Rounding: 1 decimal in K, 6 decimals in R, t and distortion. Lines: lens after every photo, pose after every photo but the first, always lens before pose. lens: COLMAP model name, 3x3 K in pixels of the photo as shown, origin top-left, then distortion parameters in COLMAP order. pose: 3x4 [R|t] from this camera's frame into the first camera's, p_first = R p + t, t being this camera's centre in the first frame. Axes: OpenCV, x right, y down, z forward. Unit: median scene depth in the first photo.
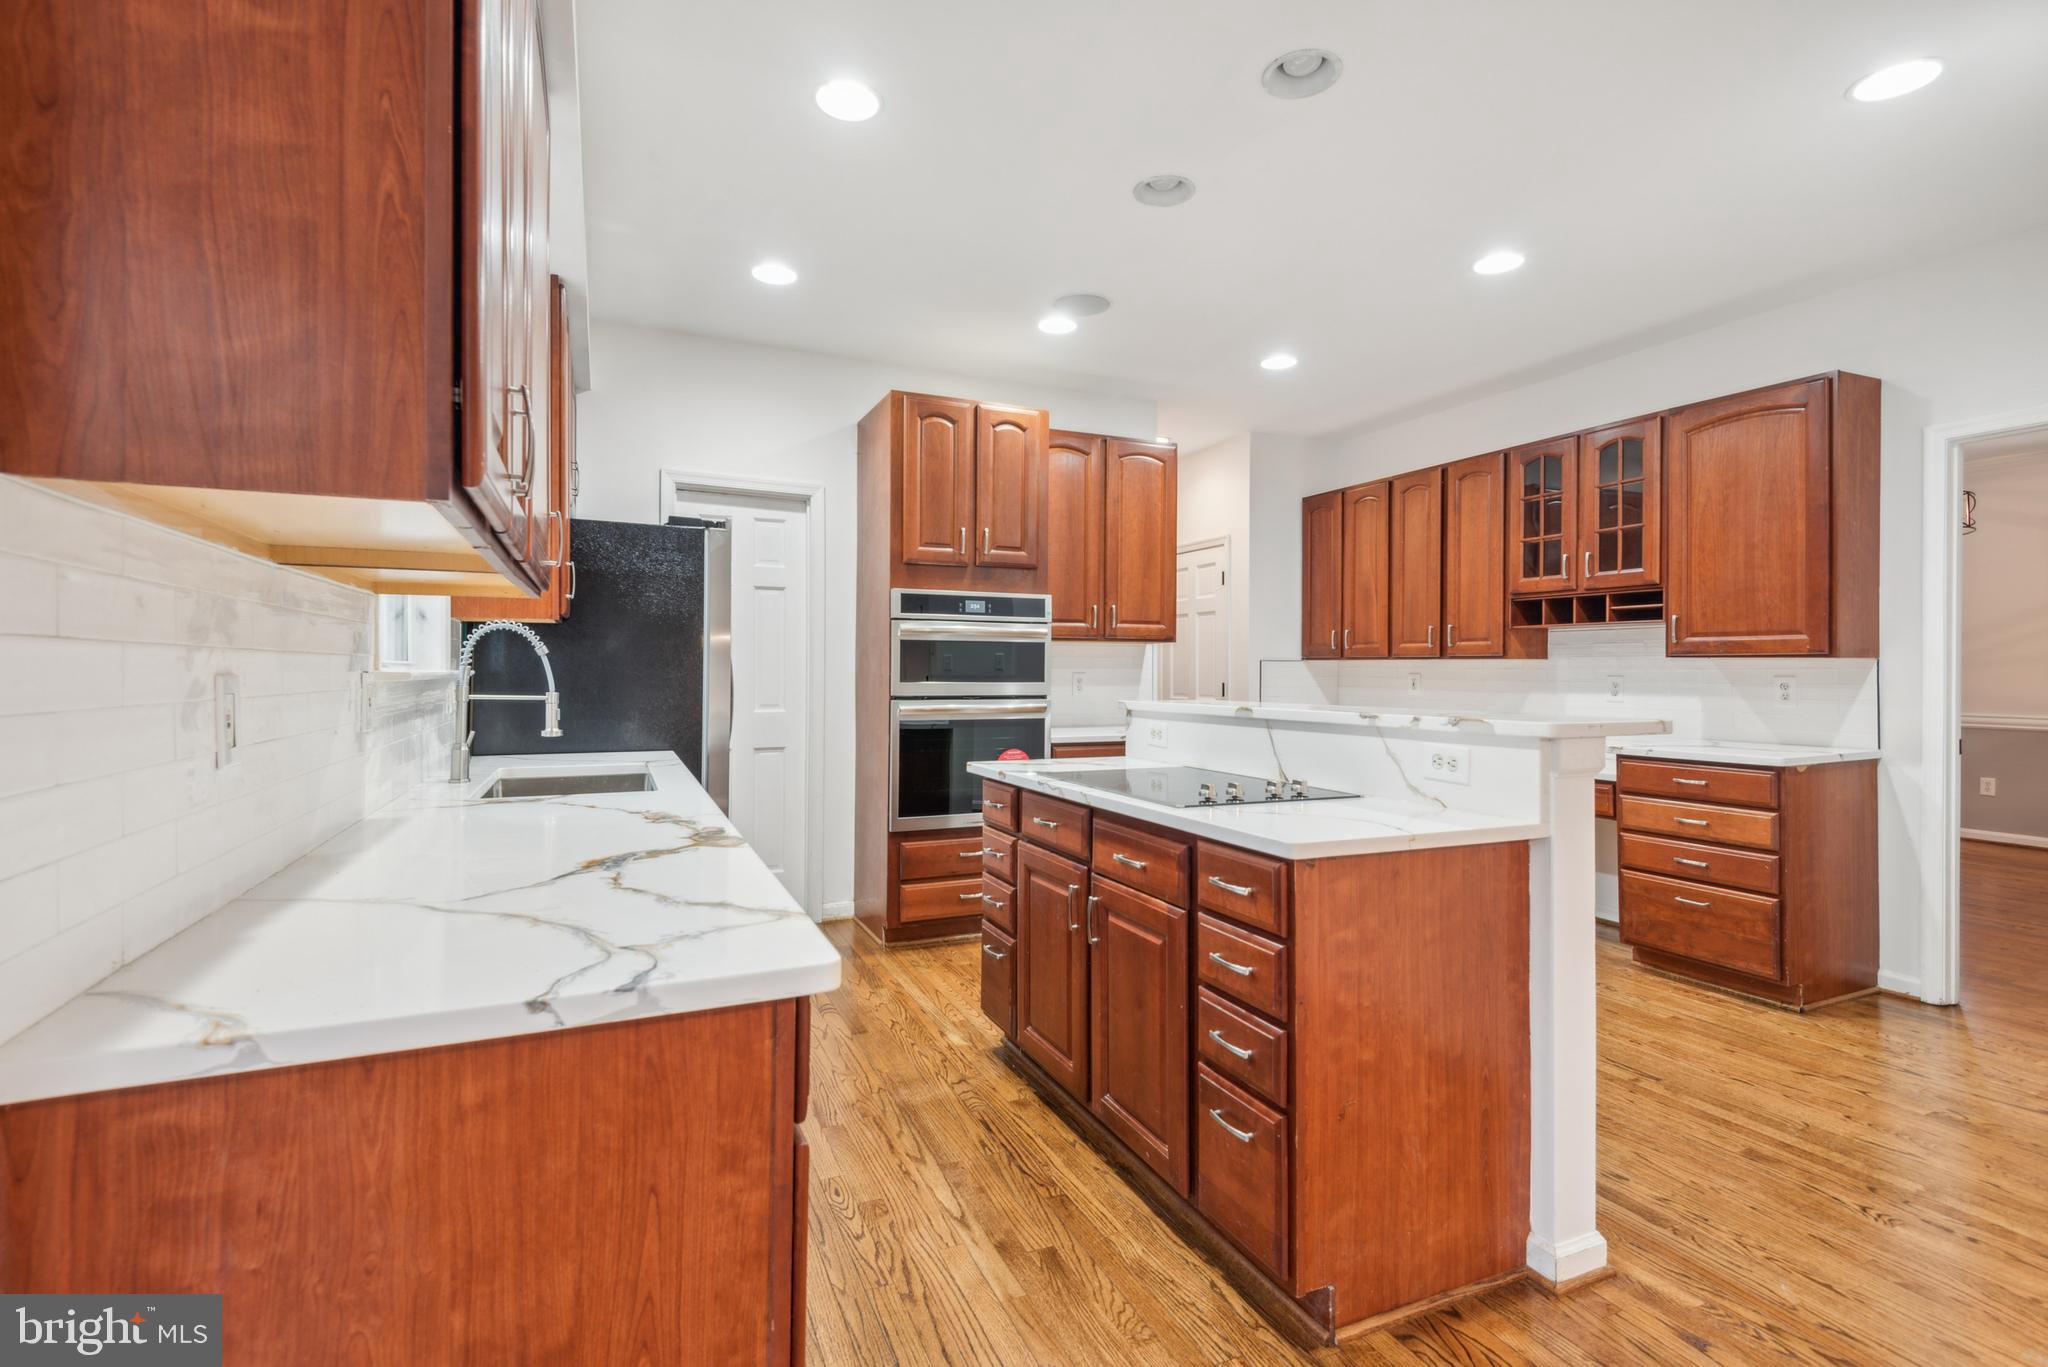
lens RADIAL K [[935.2, 0, 1018.7], [0, 935.2, 664.6], [0, 0, 1]] dist [0.010244, -0.006365]
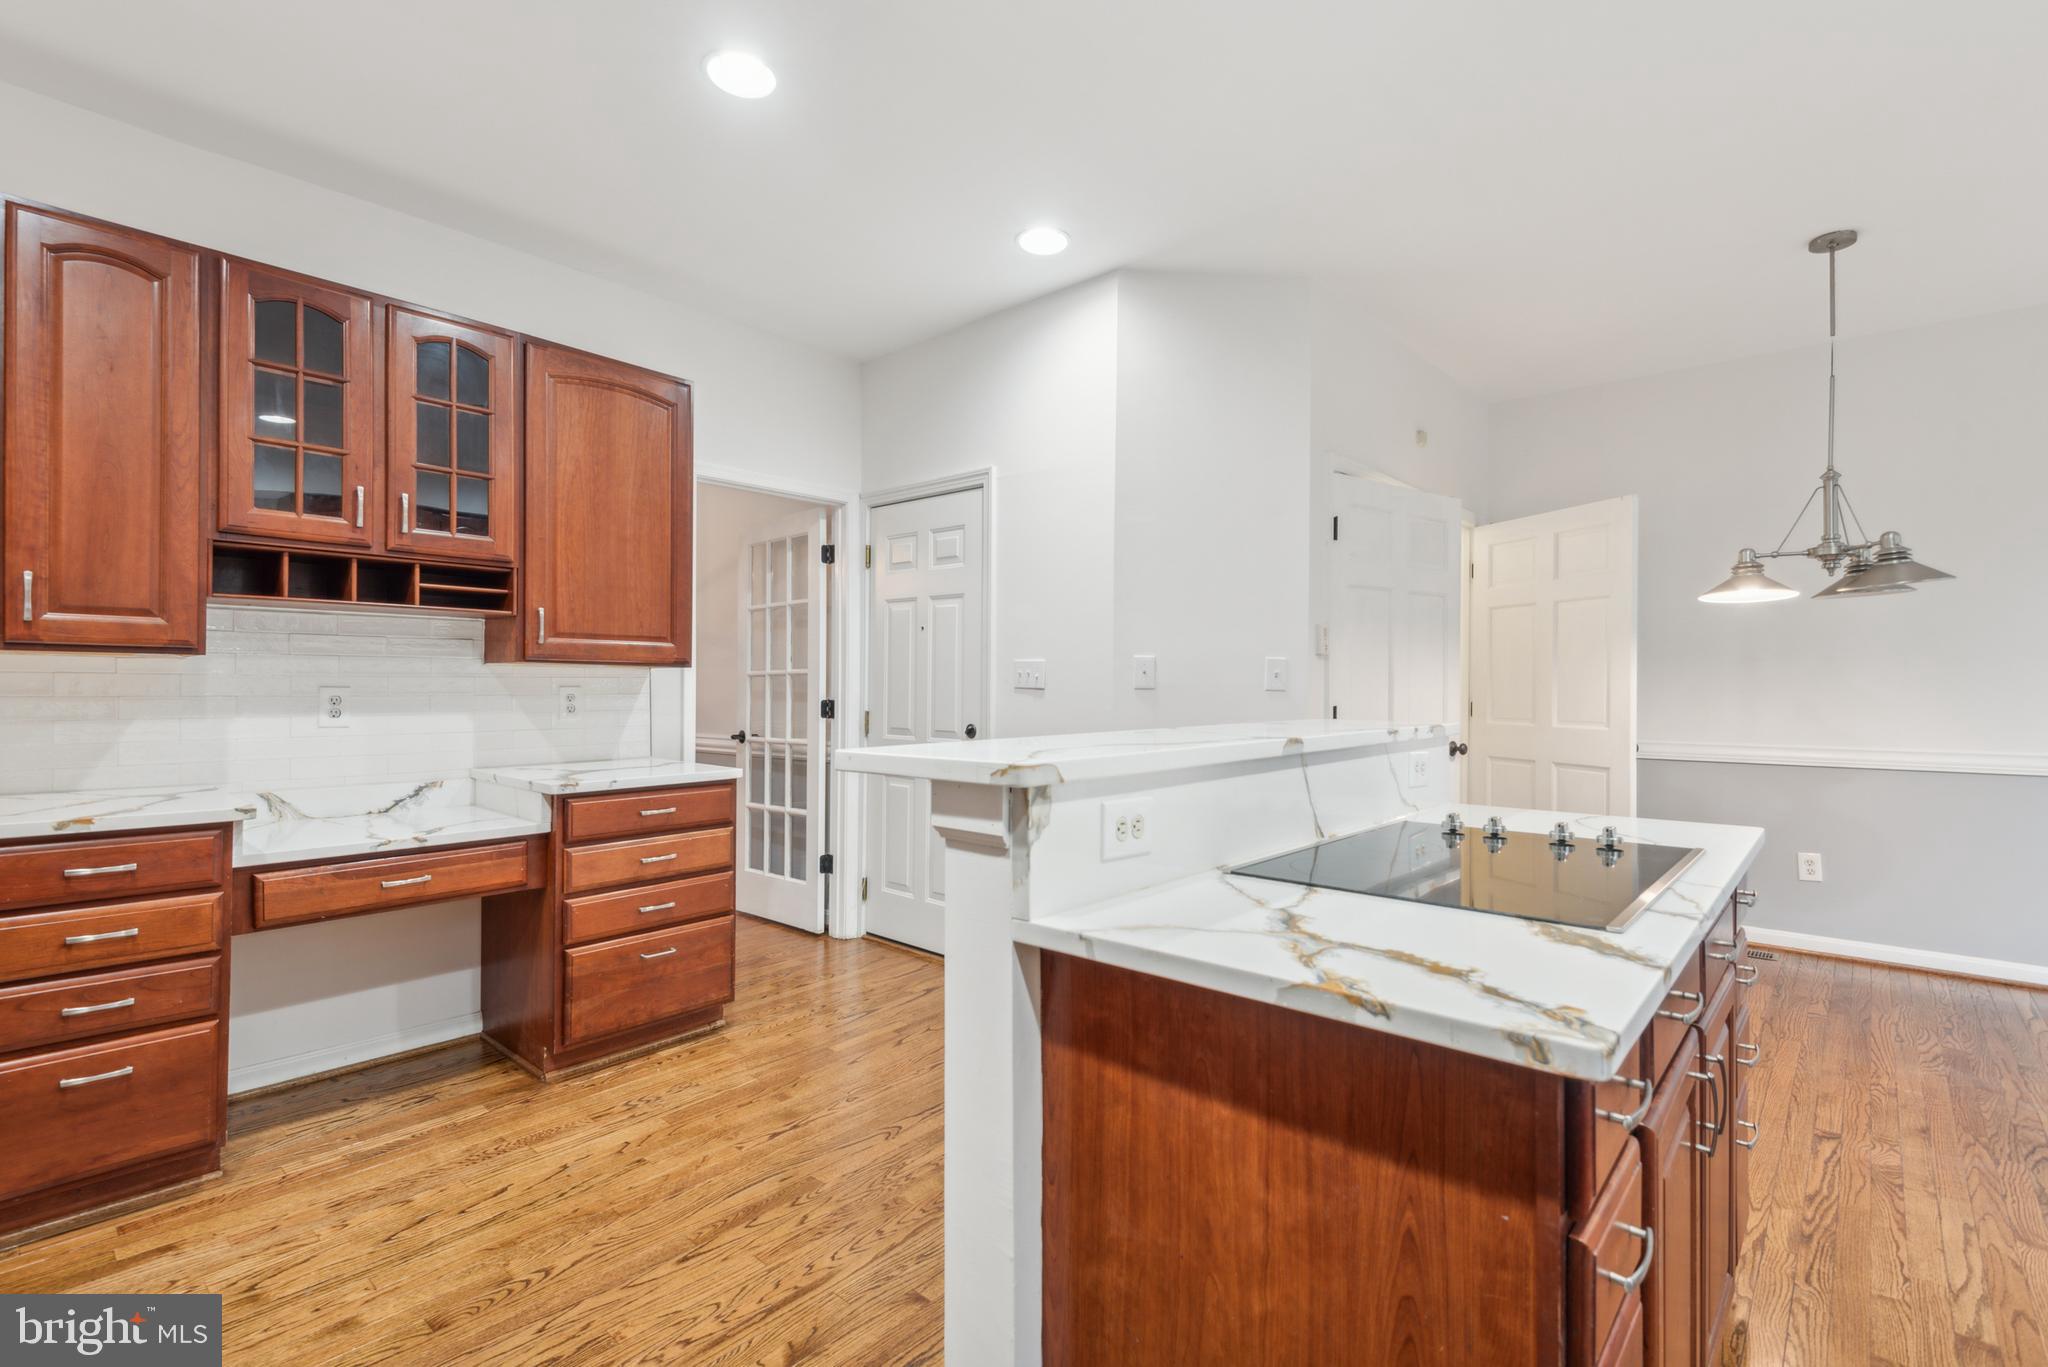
lens RADIAL K [[935.2, 0, 1018.7], [0, 935.2, 683.1], [0, 0, 1]] dist [0.010244, -0.006365]
pose [[-0.427129, 0.000562, 0.904190, -0.167277], [-0.009581, 0.999941, -0.005148, 0.009757], [-0.904140, -0.010862, -0.427099, 0.983058]]
